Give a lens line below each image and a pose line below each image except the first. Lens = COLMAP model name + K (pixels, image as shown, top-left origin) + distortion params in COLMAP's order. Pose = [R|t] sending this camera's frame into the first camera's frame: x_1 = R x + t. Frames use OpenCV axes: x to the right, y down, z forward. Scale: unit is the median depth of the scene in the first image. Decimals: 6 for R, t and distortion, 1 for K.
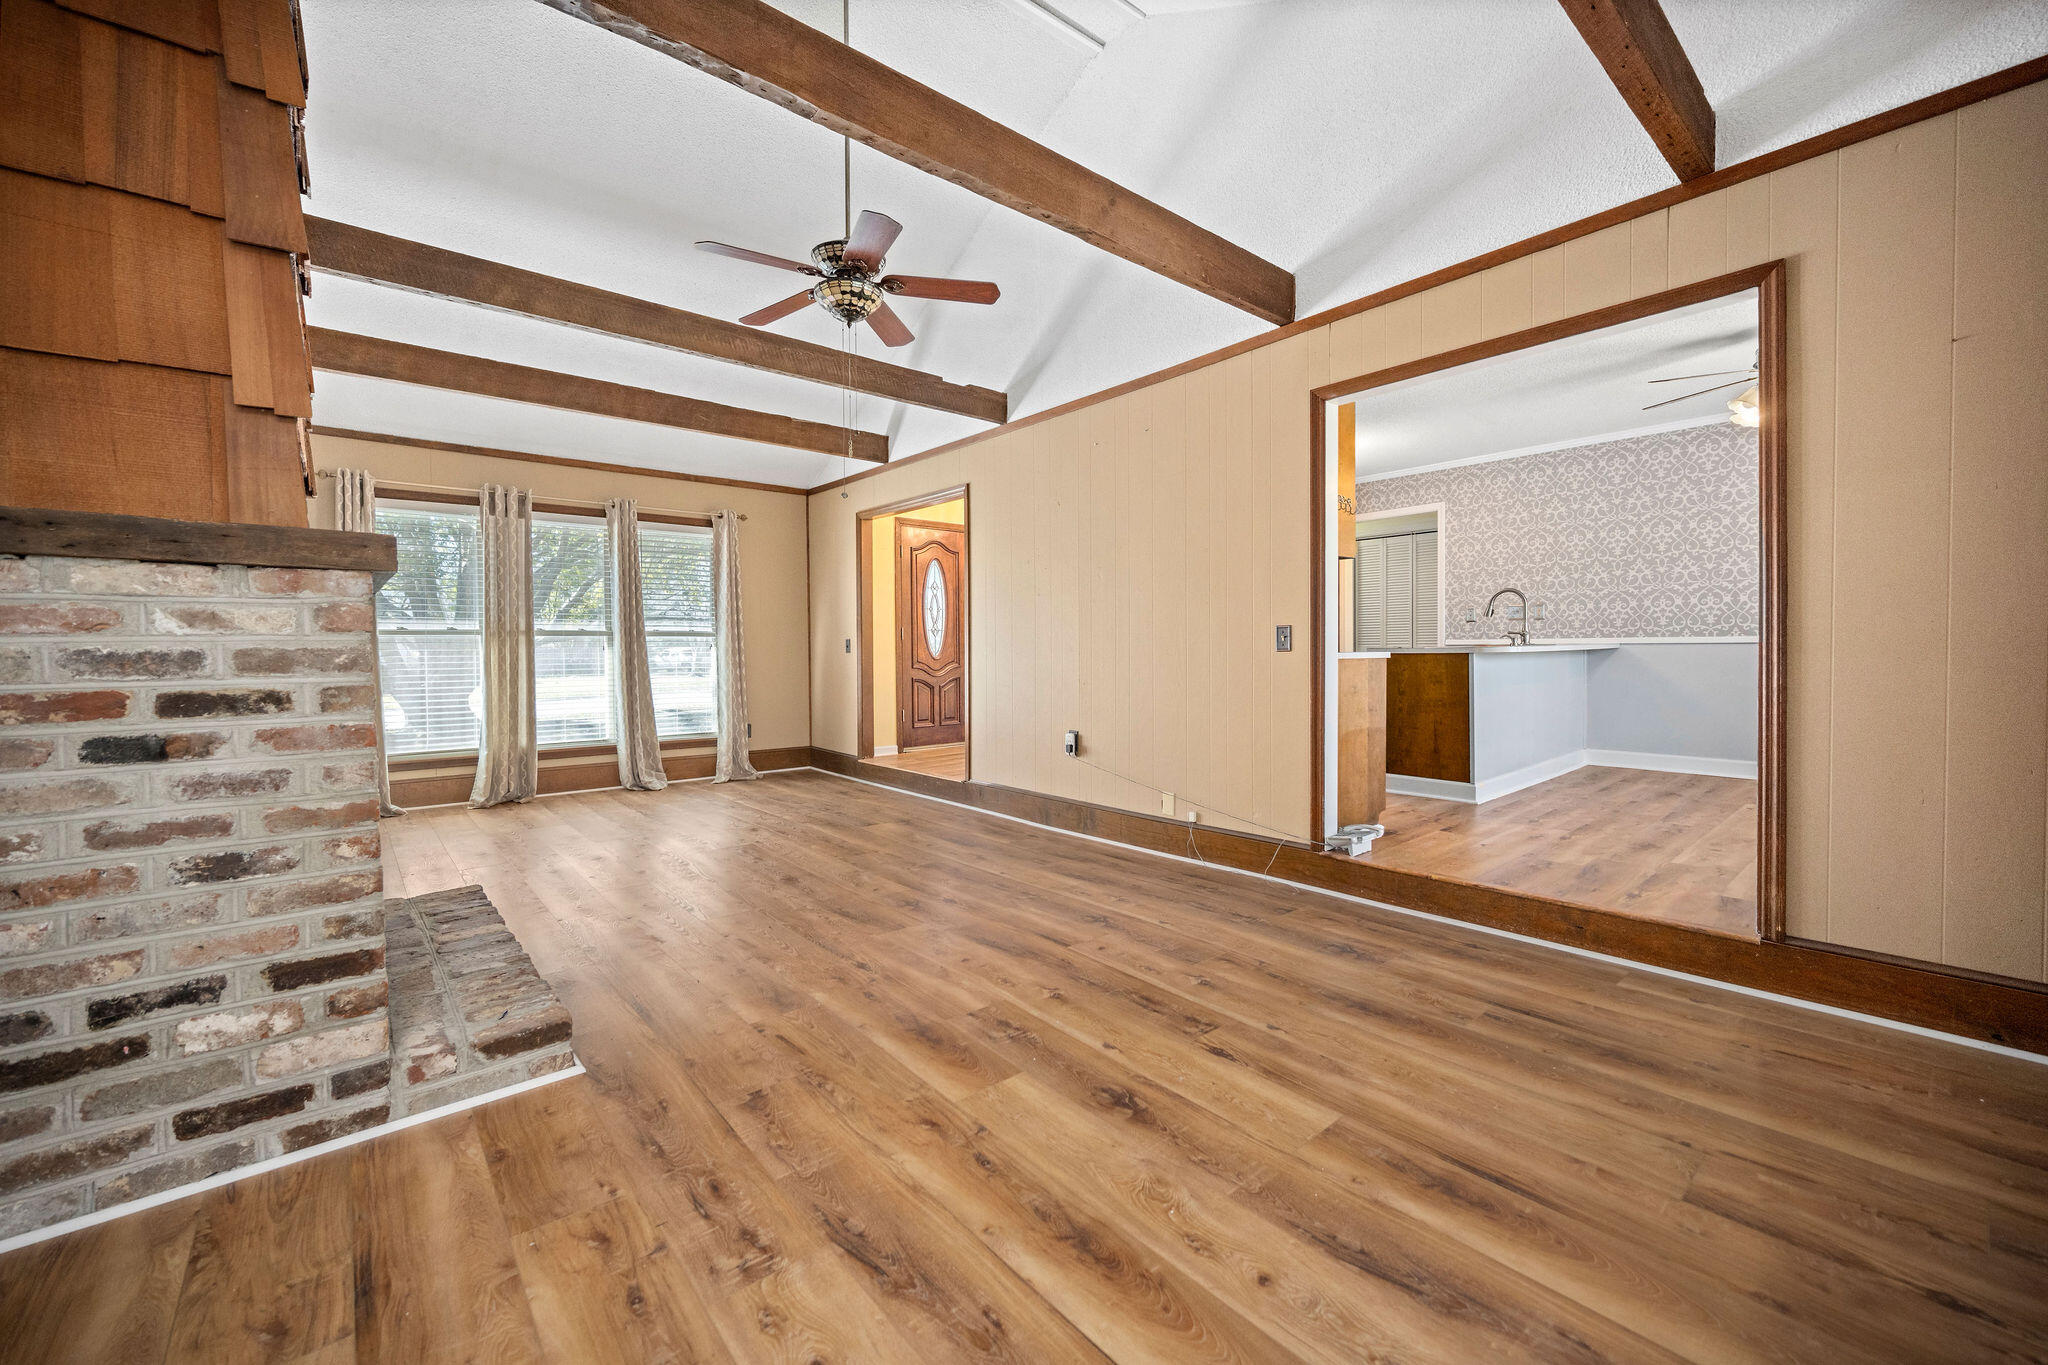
lens RADIAL K [[815.7, 0, 995.5], [0, 815.7, 659.1], [0, 0, 1]] dist [-0.002640, -0.000718]
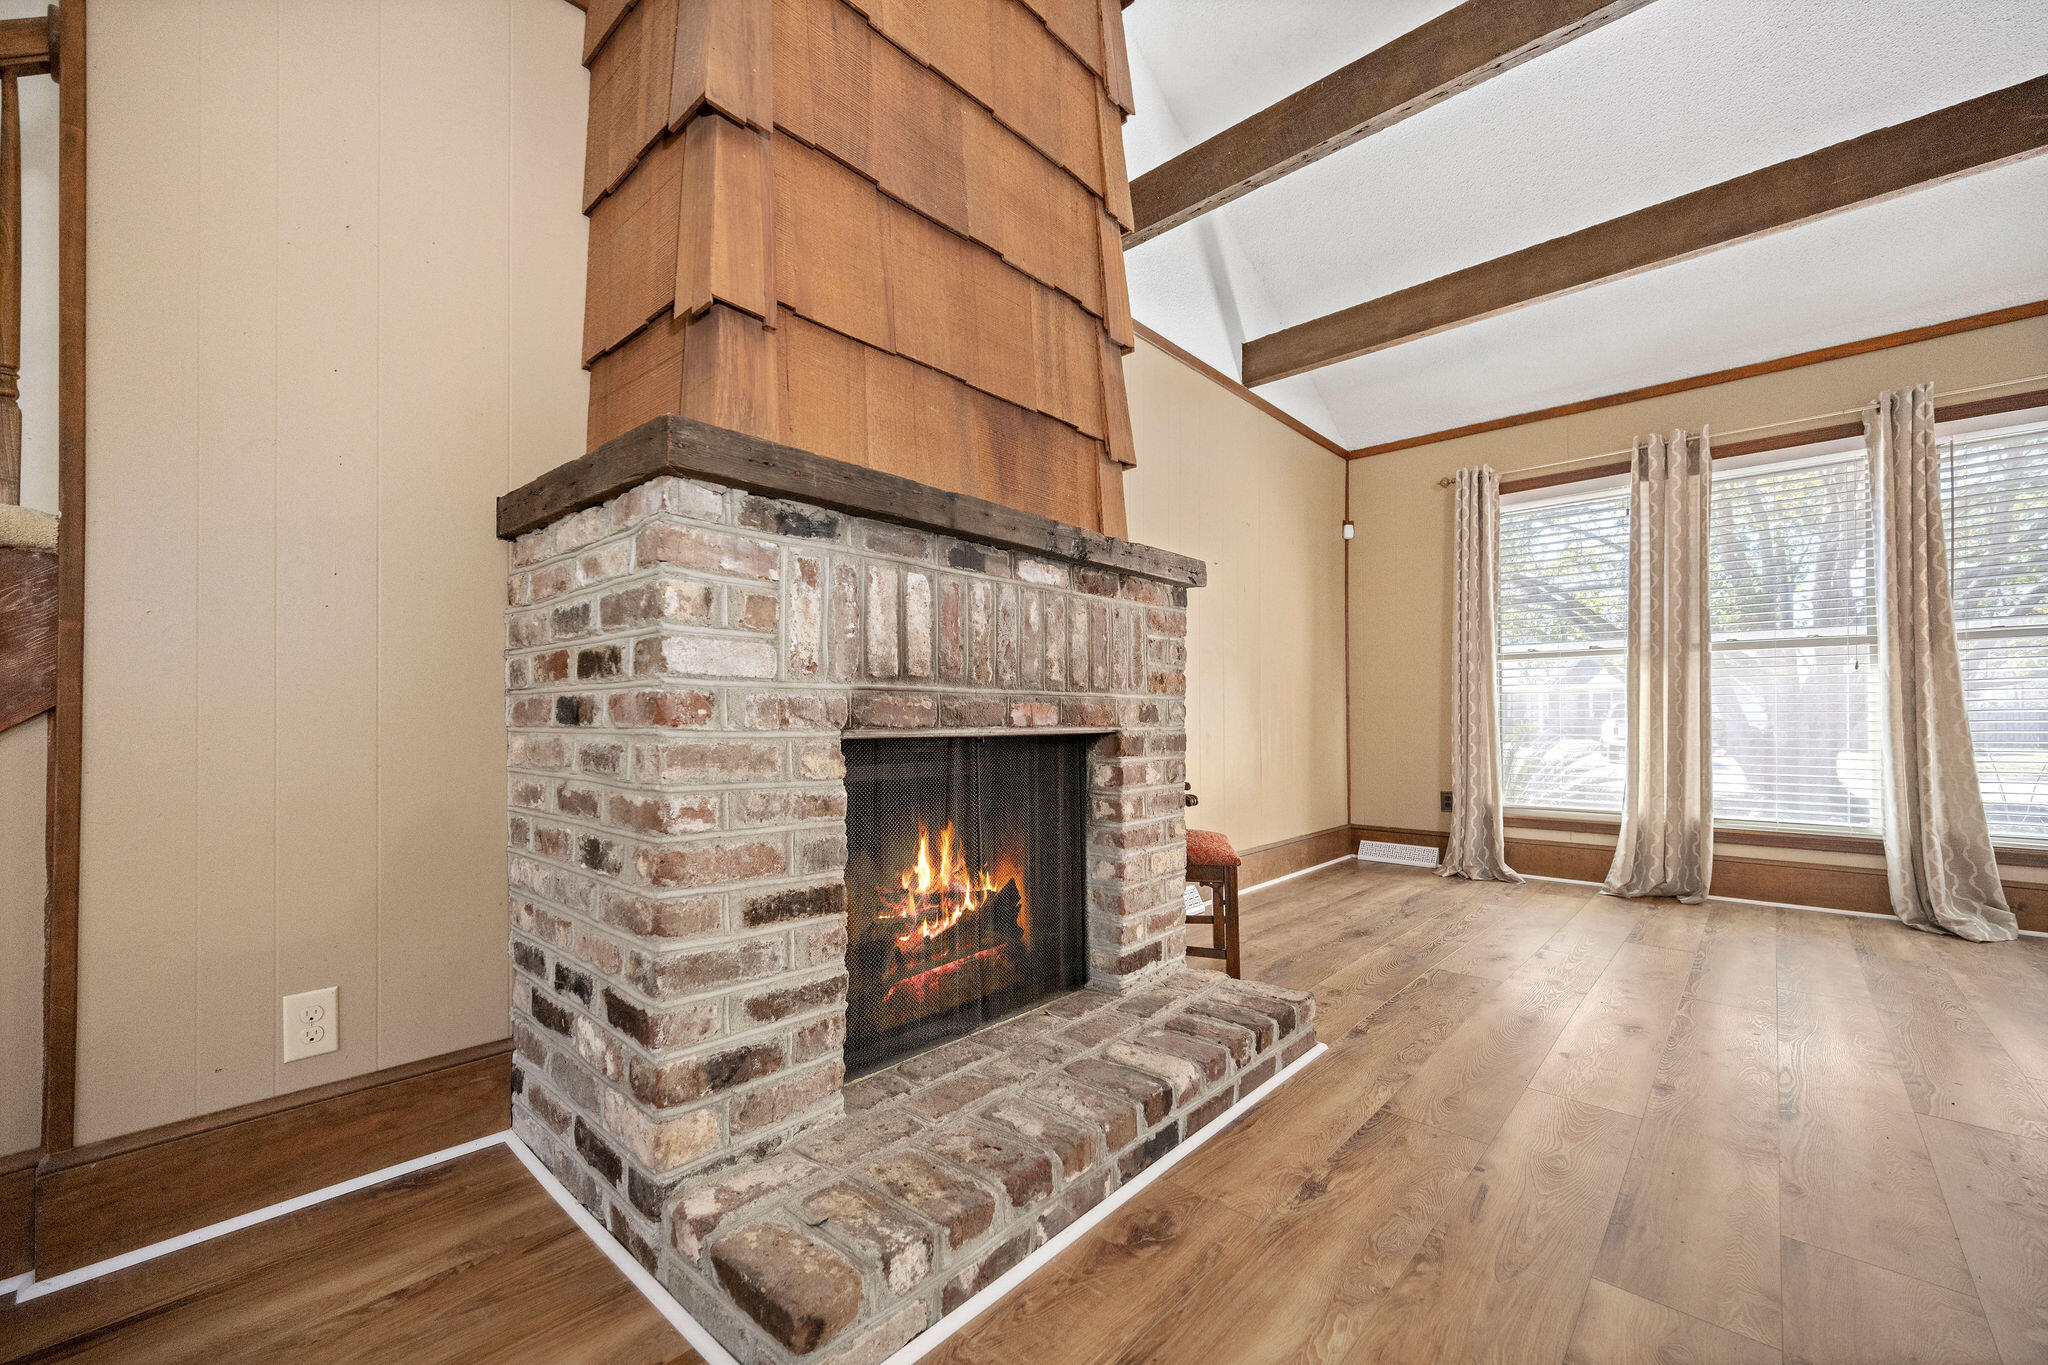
lens RADIAL K [[815.7, 0, 1027.4], [0, 815.7, 713.3], [0, 0, 1]] dist [-0.002640, -0.000718]
pose [[0.151678, 0.000850, -0.988430, -0.025031], [-0.011240, 0.999936, -0.000865, 0.086808], [0.988366, 0.011241, 0.151678, 1.106574]]
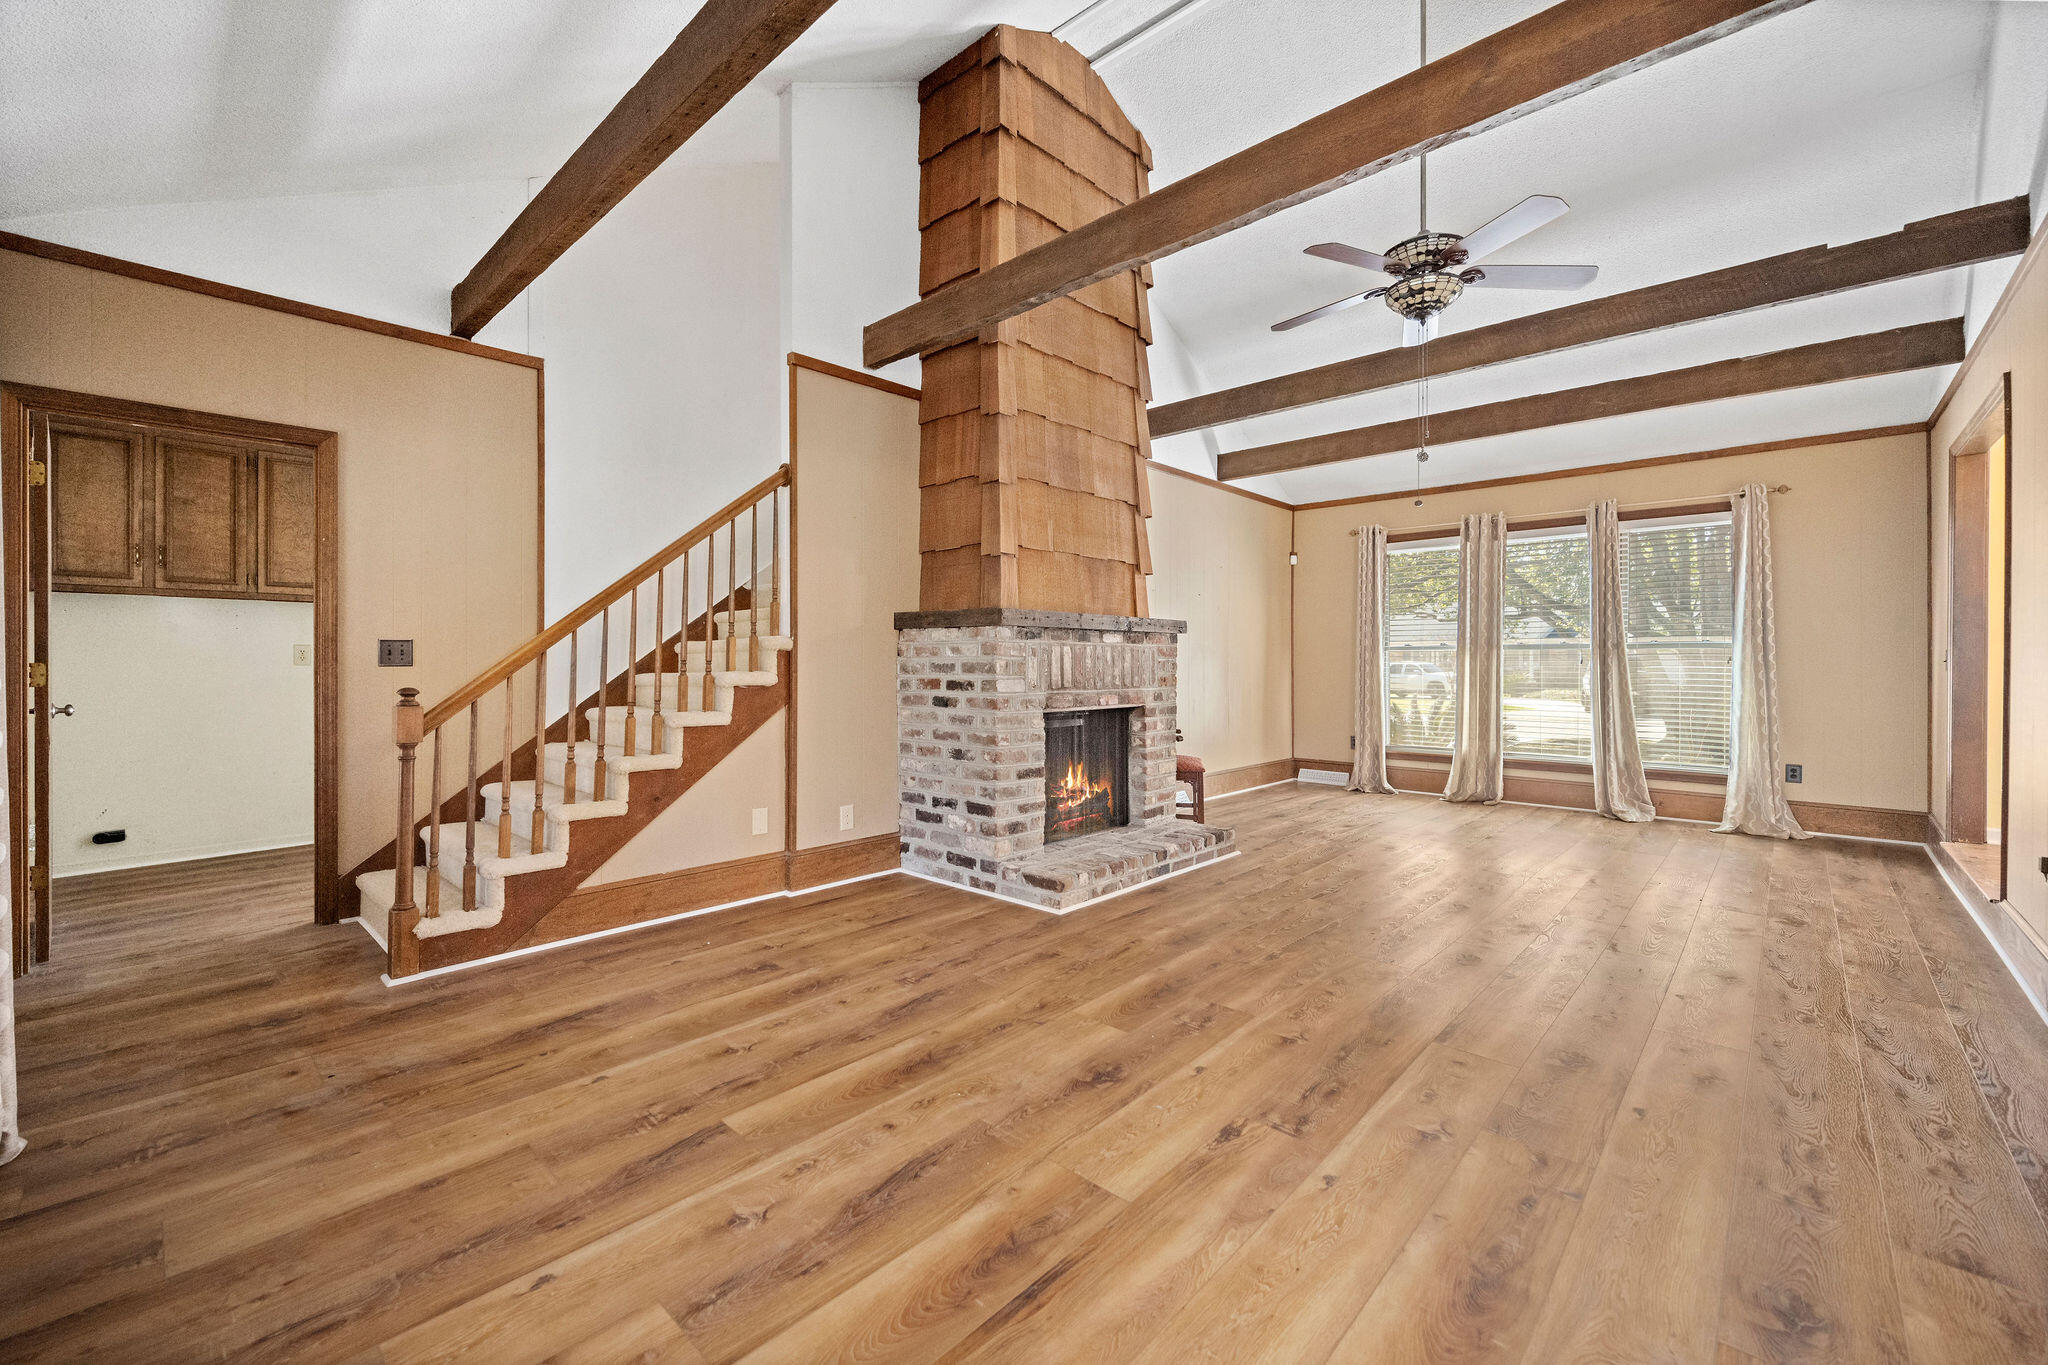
lens RADIAL K [[815.7, 0, 1024.3], [0, 815.7, 663.8], [0, 0, 1]] dist [-0.002640, -0.000718]
pose [[0.139604, 0.008153, -0.990174, 1.205046], [-0.015410, 0.999863, 0.006060, -0.021685], [0.990088, 0.014413, 0.139710, 0.716724]]
